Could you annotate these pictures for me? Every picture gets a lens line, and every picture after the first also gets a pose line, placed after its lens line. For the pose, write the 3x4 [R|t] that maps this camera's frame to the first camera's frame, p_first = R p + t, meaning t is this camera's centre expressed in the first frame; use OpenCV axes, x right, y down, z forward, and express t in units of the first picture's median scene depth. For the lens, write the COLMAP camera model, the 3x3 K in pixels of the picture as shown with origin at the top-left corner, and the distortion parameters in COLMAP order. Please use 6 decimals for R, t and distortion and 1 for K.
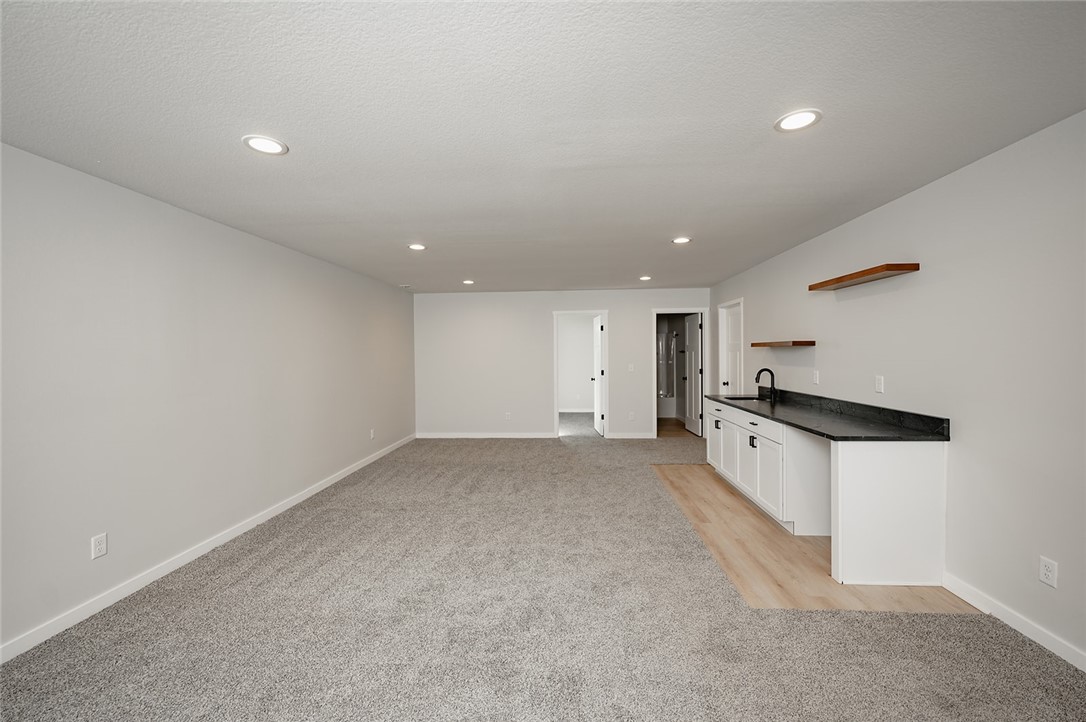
lens RADIAL K [[435.5, 0, 544.3], [0, 435.5, 356.6], [0, 0, 1]] dist [-0.001855, 0.000418]
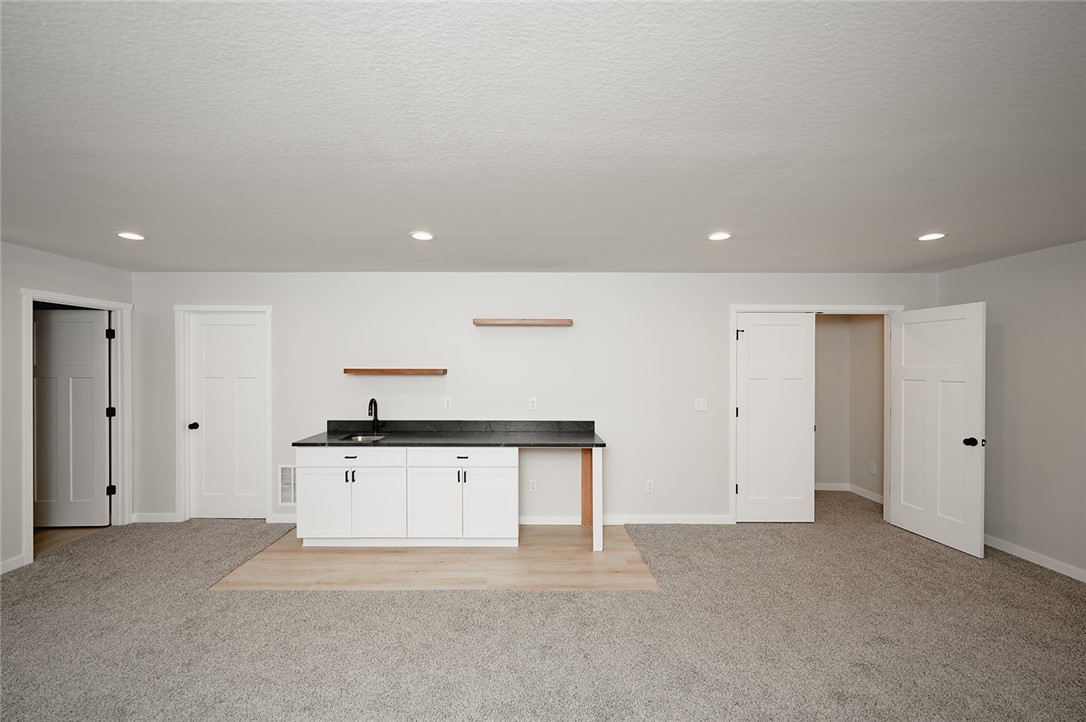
lens RADIAL K [[435.5, 0, 540.7], [0, 435.5, 366.2], [0, 0, 1]] dist [-0.001855, 0.000418]
pose [[-0.066367, -0.001149, 0.997795, -0.447626], [0.004609, 0.999988, 0.001458, -0.044070], [-0.997785, 0.004696, -0.066361, 0.839198]]
